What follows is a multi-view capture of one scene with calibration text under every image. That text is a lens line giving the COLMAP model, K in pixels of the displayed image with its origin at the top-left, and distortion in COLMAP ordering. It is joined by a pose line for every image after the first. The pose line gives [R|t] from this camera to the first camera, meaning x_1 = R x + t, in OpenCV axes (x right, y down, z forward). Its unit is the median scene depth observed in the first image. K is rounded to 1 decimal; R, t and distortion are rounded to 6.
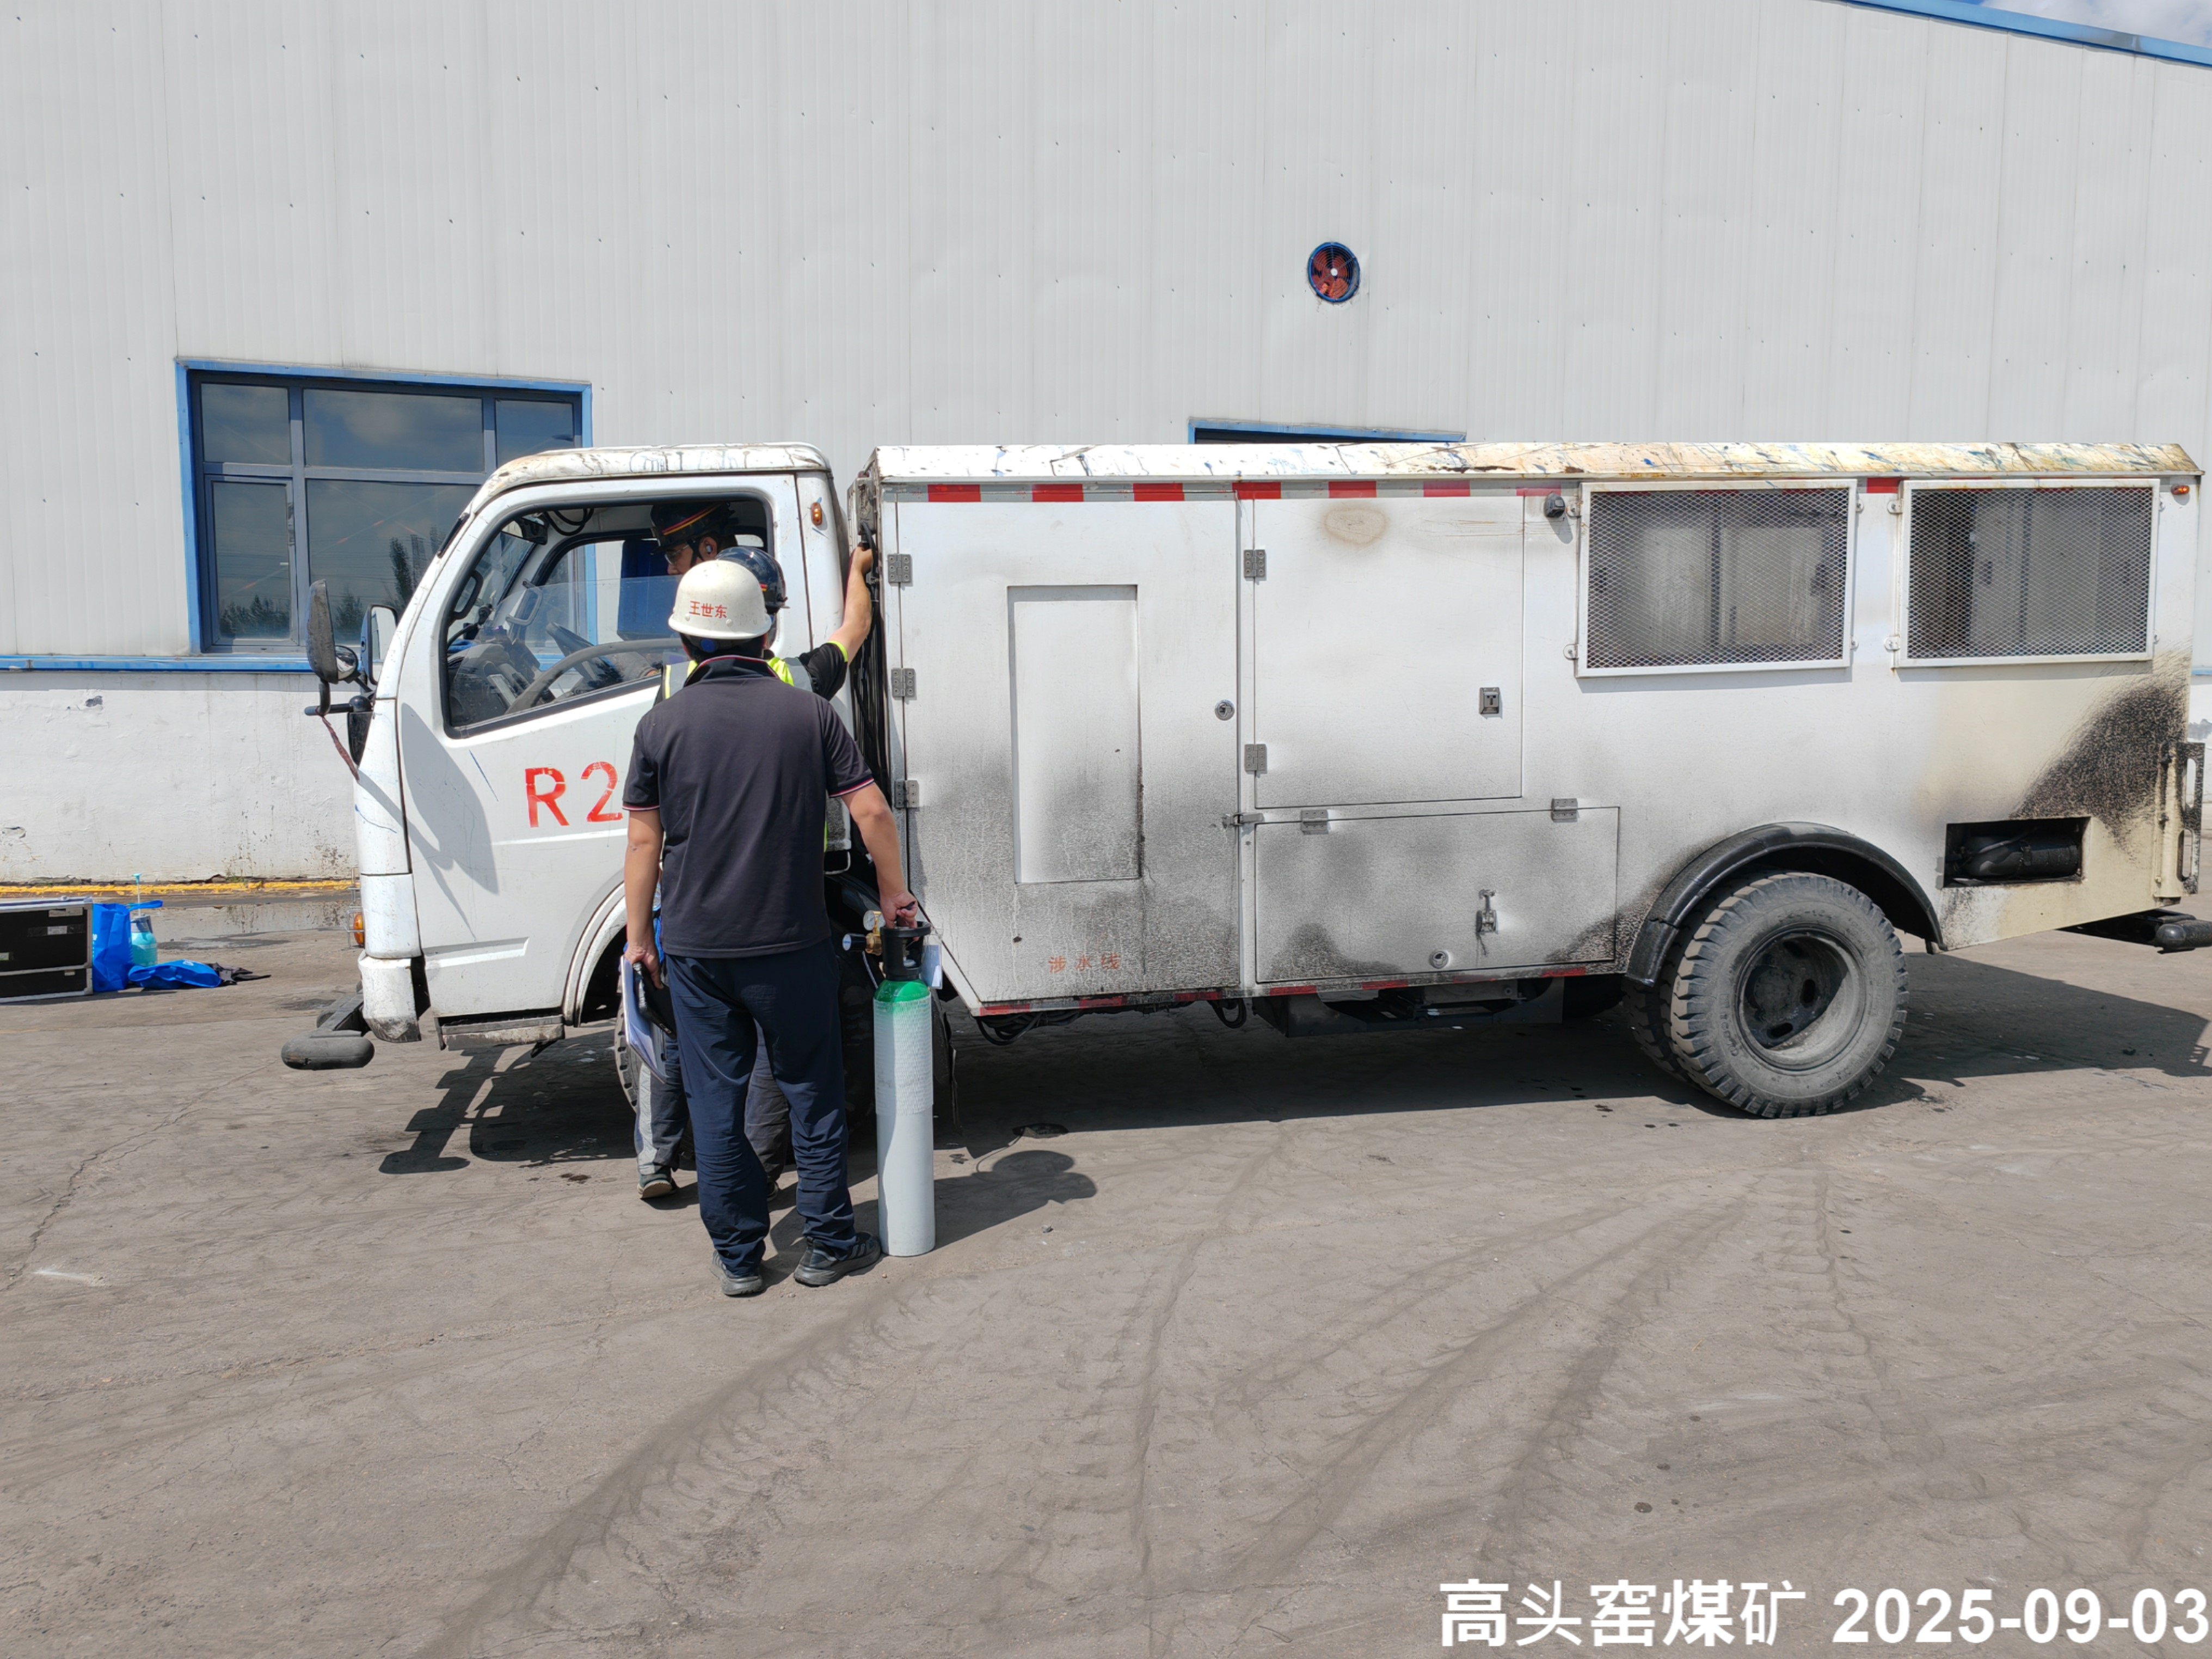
lens RADIAL K [[1690.3, 0, 1104.2], [0, 1690.3, 827.2], [0, 0, 1]] dist [0.022563, -0.008770]
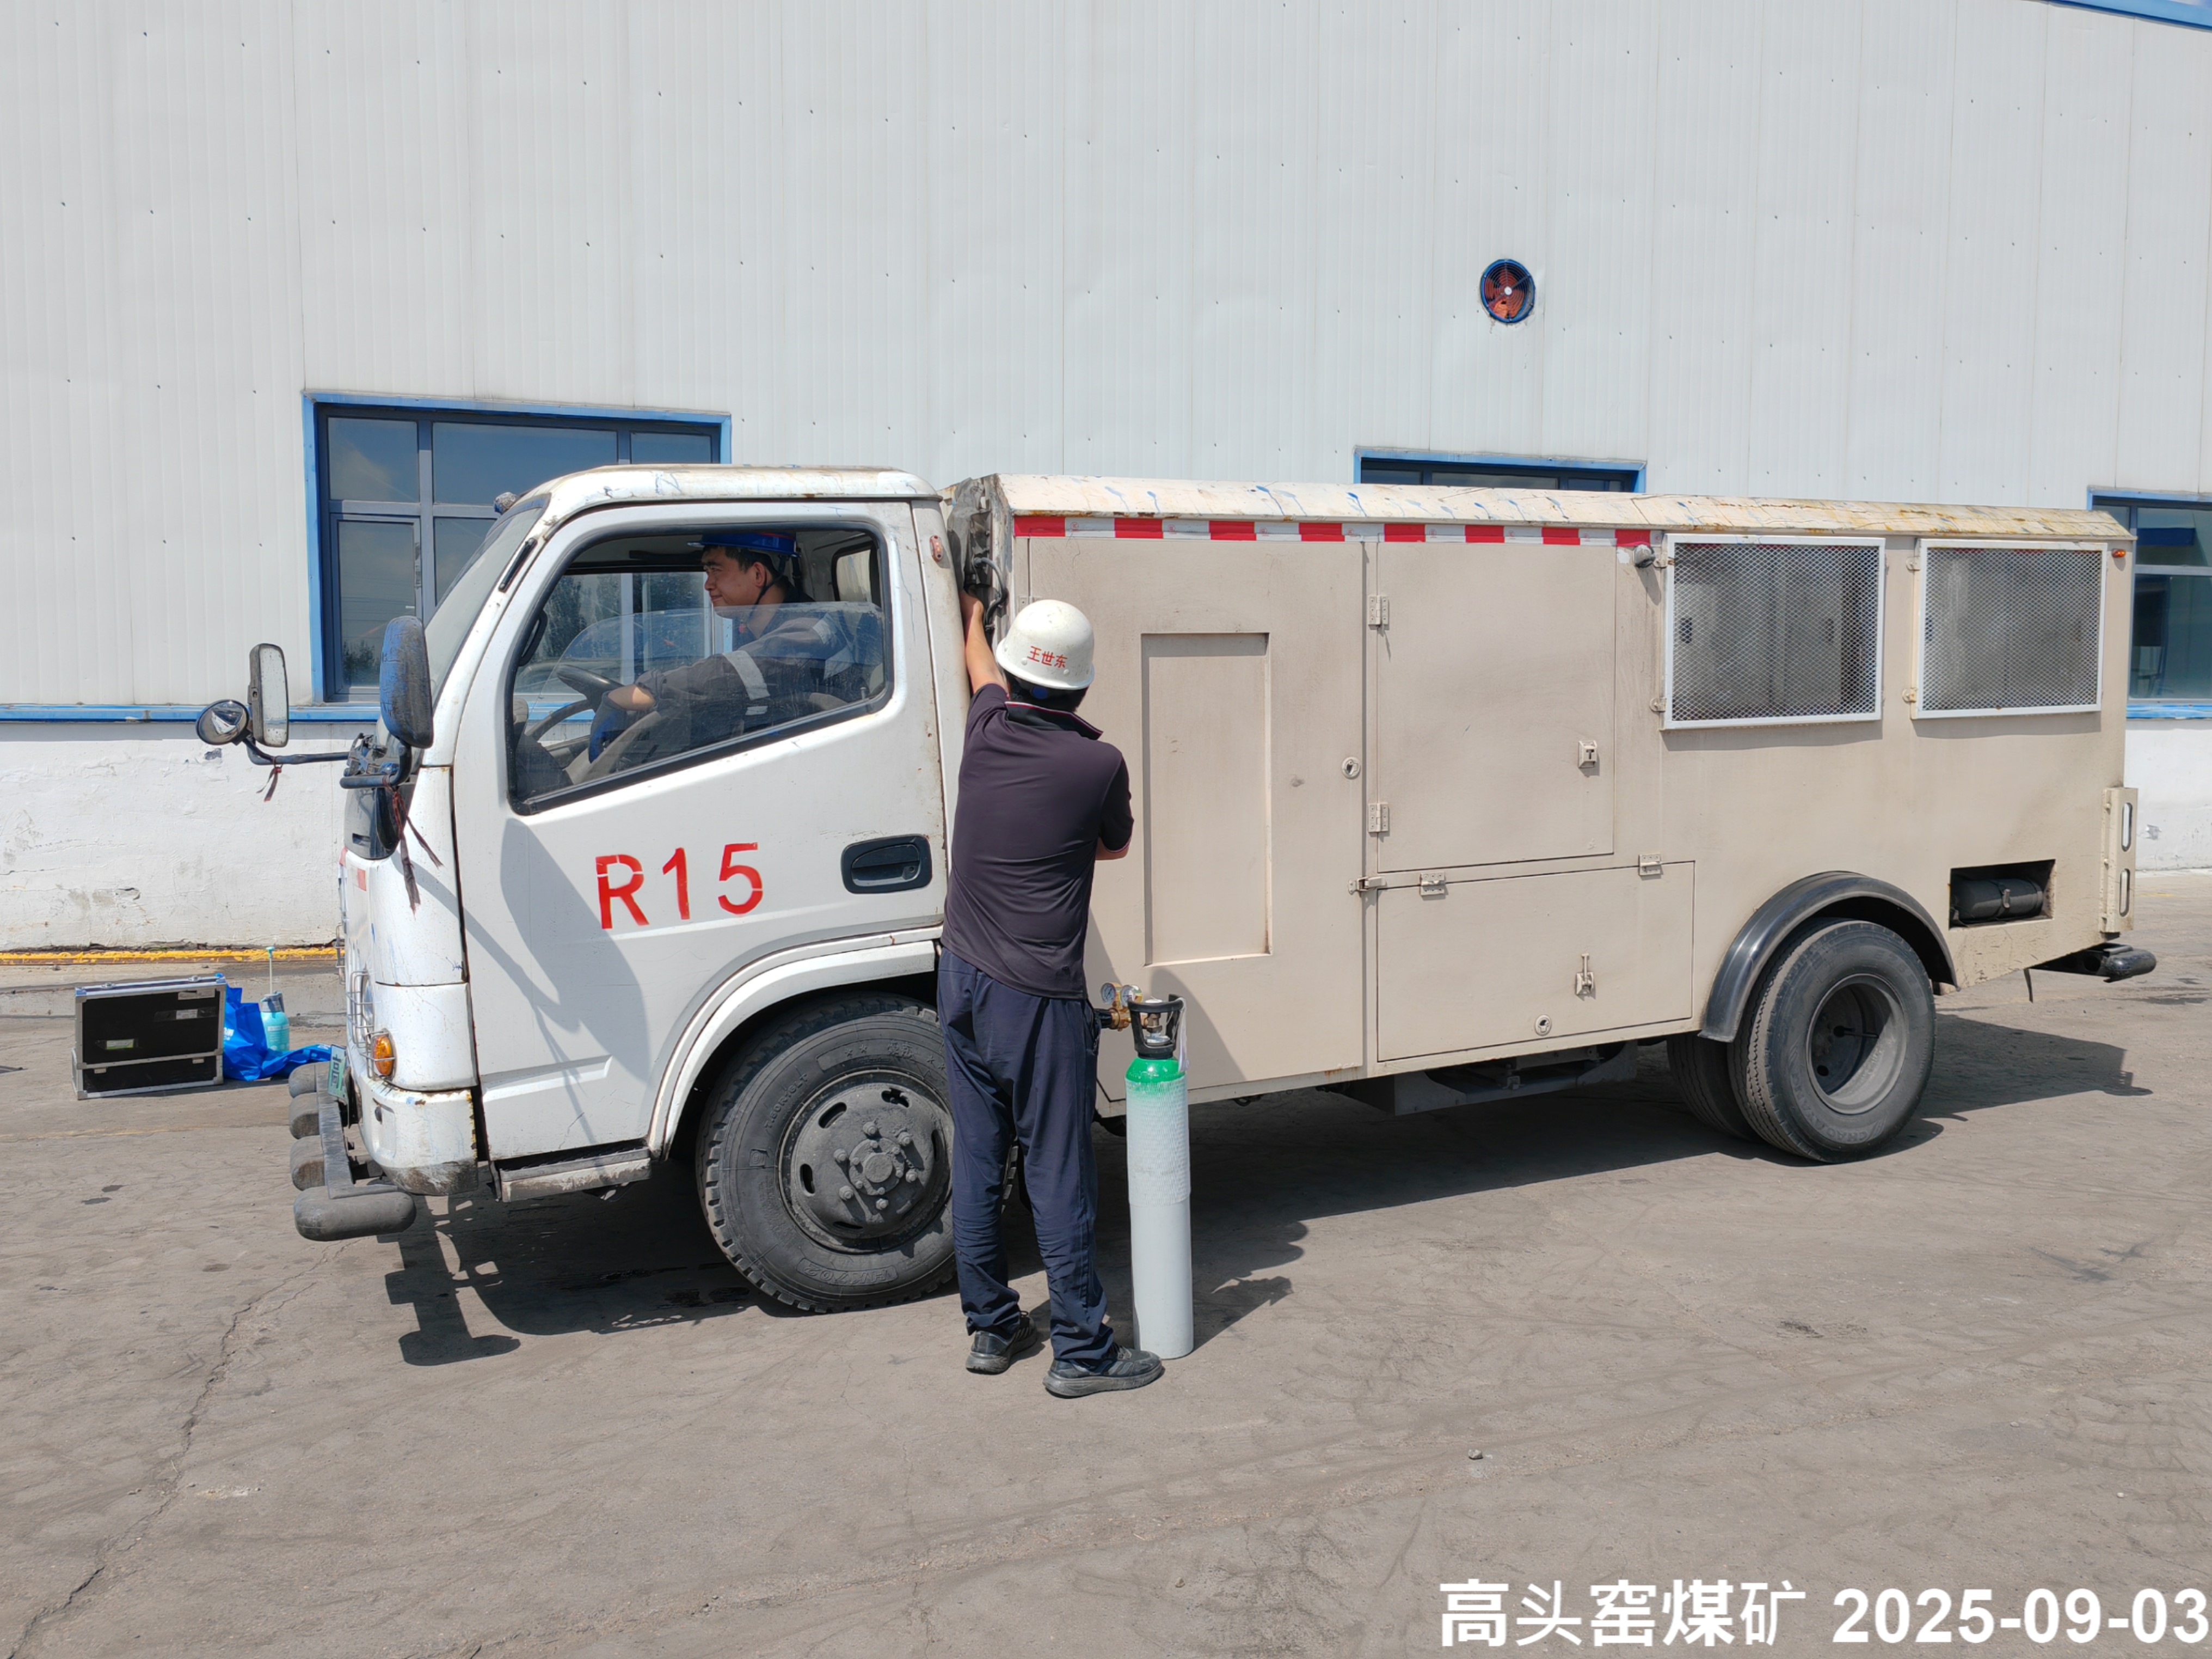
lens RADIAL K [[1690.3, 0, 1109.8], [0, 1690.3, 825.1], [0, 0, 1]] dist [0.022563, -0.008770]
pose [[0.999379, -0.000607, -0.035232, -0.067248], [-0.000268, 0.999691, -0.024843, -0.011772], [0.035236, 0.024837, 0.999070, 0.082823]]
